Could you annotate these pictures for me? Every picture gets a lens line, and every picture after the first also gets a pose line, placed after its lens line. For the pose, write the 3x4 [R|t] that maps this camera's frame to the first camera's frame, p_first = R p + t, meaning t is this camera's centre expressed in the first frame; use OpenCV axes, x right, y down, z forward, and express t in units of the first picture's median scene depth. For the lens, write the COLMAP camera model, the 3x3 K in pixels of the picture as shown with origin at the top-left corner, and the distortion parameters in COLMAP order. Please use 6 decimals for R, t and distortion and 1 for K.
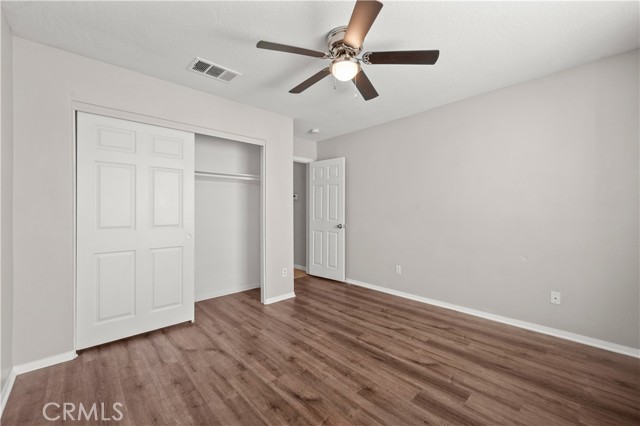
lens RADIAL K [[255.8, 0, 318.9], [0, 255.8, 212.0], [0, 0, 1]] dist [-0.000283, -0.000106]
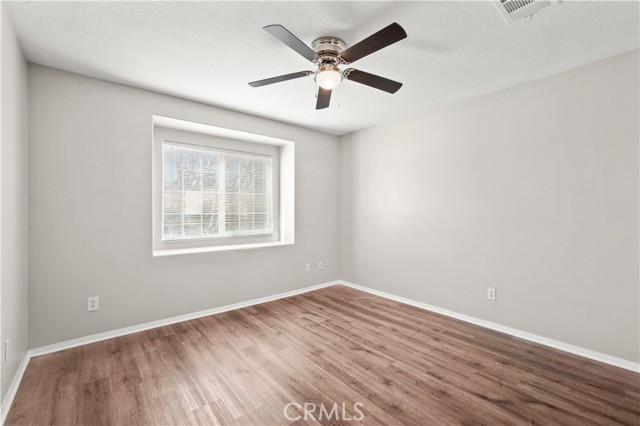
lens RADIAL K [[272.8, 0, 320.0], [0, 272.8, 213.0], [0, 0, 1]] dist [-0.002069, -0.000338]
pose [[-0.999005, 0.004888, 0.044324, 0.089432], [0.005394, 0.999922, 0.011301, -0.033178], [-0.044266, 0.011529, -0.998953, 2.076000]]
